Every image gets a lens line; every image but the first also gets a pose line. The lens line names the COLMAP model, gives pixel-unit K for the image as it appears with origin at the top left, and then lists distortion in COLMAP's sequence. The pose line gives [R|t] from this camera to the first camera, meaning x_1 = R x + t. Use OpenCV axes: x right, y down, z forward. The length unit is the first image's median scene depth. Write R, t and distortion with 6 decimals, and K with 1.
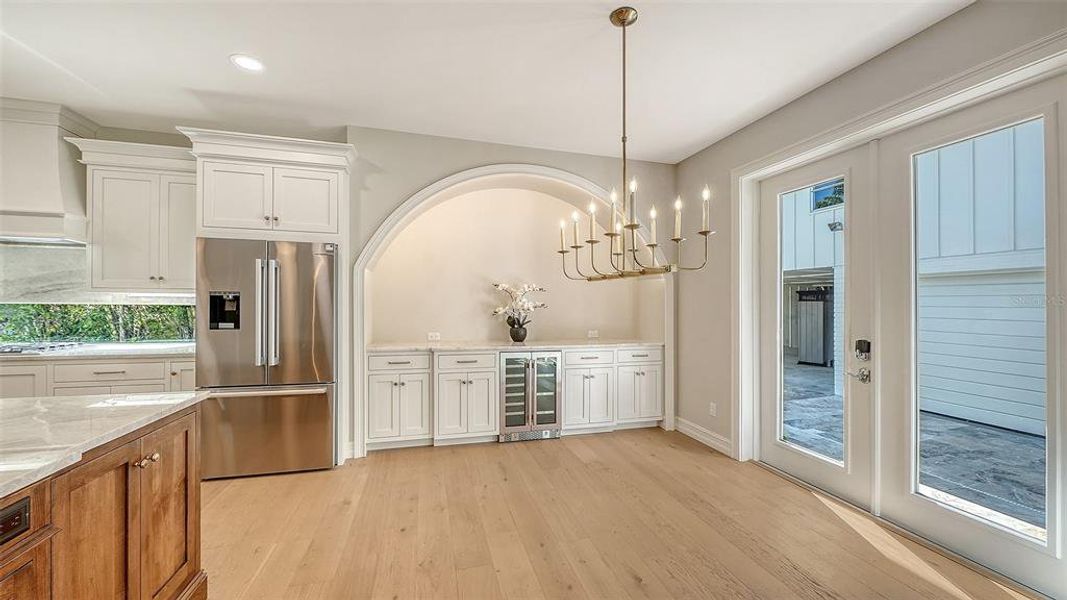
lens RADIAL K [[400.0, 0, 541.3], [0, 400.0, 301.2], [0, 0, 1]] dist [-0.003383, -0.000735]
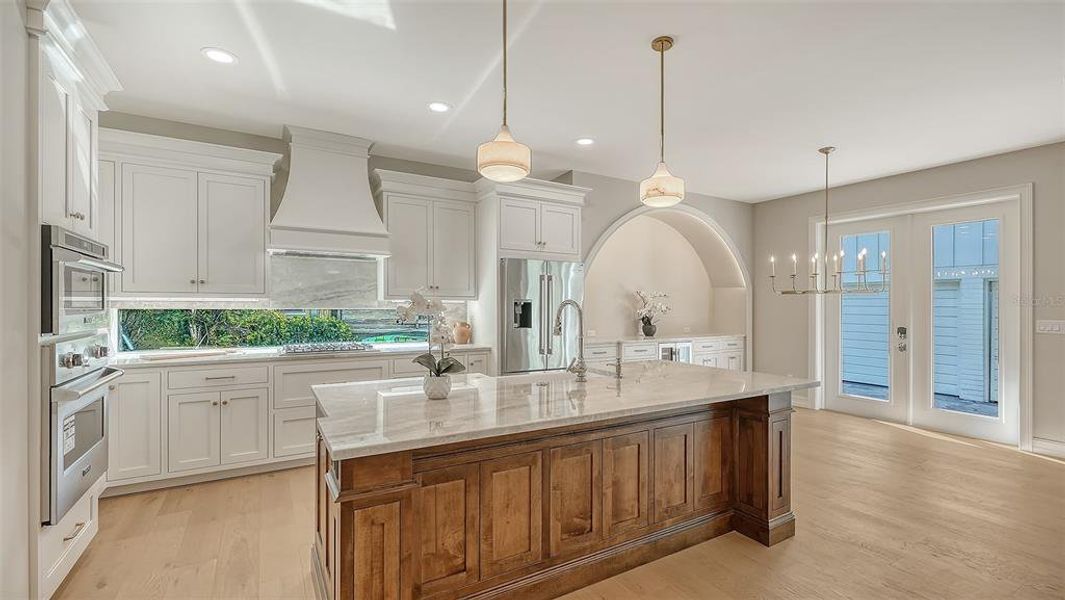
lens RADIAL K [[456.0, 0, 537.2], [0, 456.0, 307.0], [0, 0, 1]] dist [-0.004318, -0.000188]
pose [[0.967079, -0.004896, 0.254429, -1.016744], [0.001907, 0.999926, 0.011992, -0.014393], [-0.254469, -0.011112, 0.967017, -0.421943]]
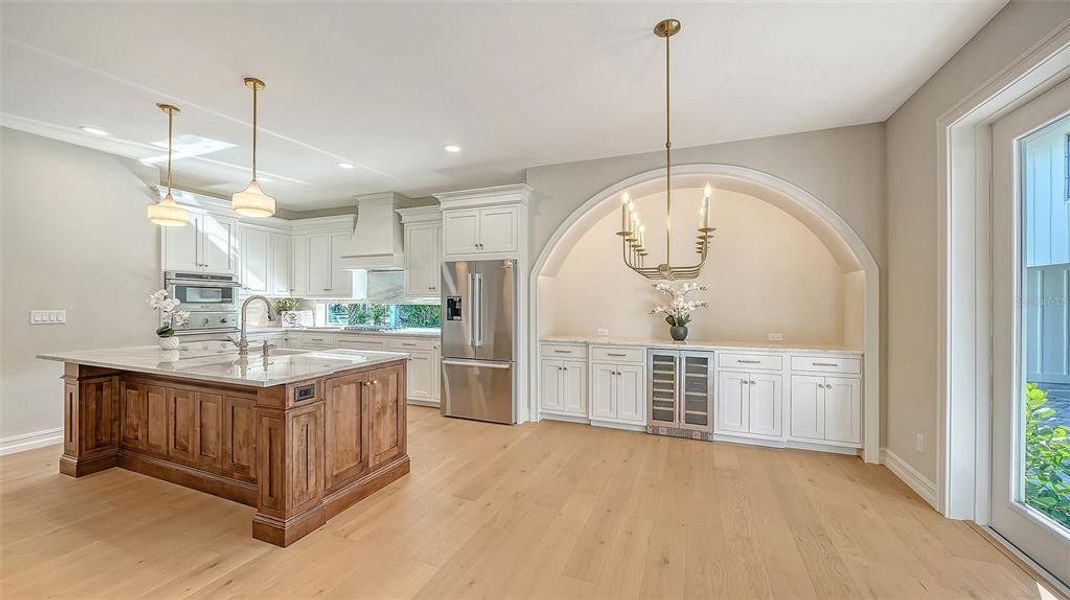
lens RADIAL K [[401.2, 0, 538.4], [0, 401.2, 303.2], [0, 0, 1]] dist [-0.003383, -0.000735]
pose [[0.794609, -0.004954, -0.607101, 0.362163], [0.007382, 0.999972, 0.001501, 0.003458], [0.607077, -0.005675, 0.794623, -0.027915]]
